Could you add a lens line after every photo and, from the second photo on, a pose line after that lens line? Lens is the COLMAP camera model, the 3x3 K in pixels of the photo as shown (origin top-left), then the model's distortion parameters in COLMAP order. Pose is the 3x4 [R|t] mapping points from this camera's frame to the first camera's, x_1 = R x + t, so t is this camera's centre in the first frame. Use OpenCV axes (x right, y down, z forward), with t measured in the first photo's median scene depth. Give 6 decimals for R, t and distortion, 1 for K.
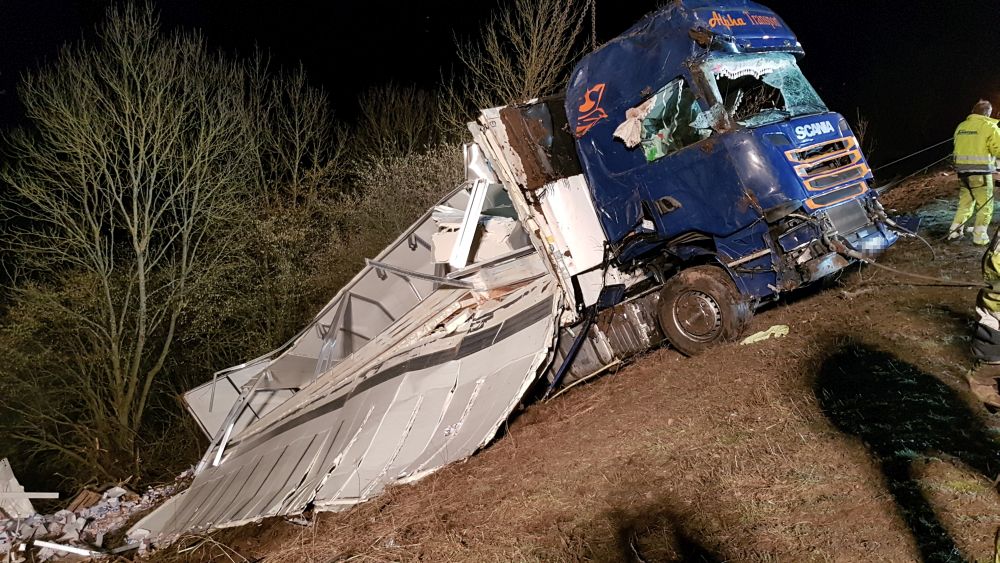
lens RADIAL K [[774.1, 0, 513.7], [0, 774.1, 283.3], [0, 0, 1]] dist [0.090220, -0.155157]
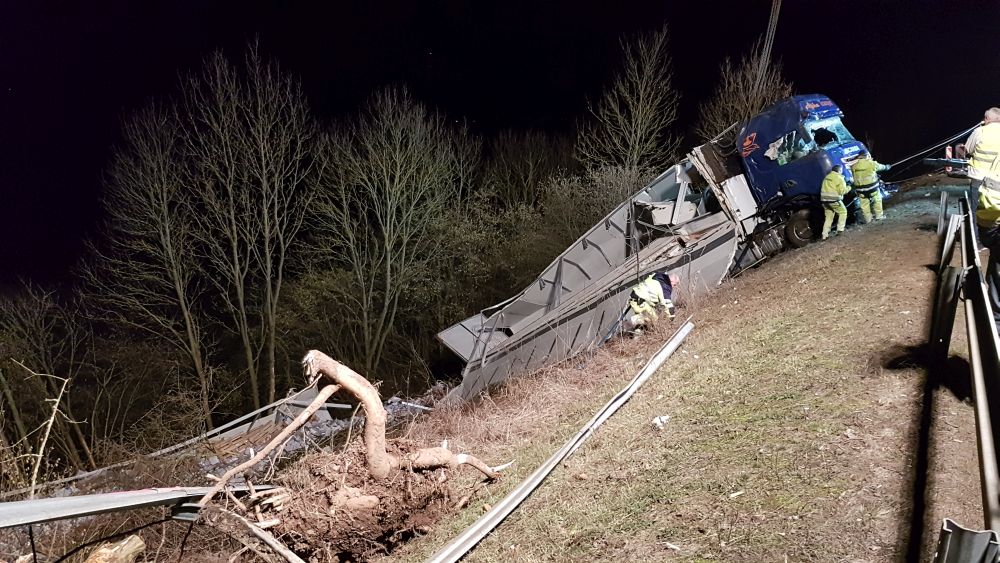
lens RADIAL K [[774.1, 0, 513.7], [0, 774.1, 283.3], [0, 0, 1]] dist [0.090220, -0.155157]
pose [[0.999226, -0.038615, -0.007445, -0.563777], [0.038293, 0.998492, -0.039343, 0.232710], [0.008953, 0.039028, 0.999198, -1.208764]]
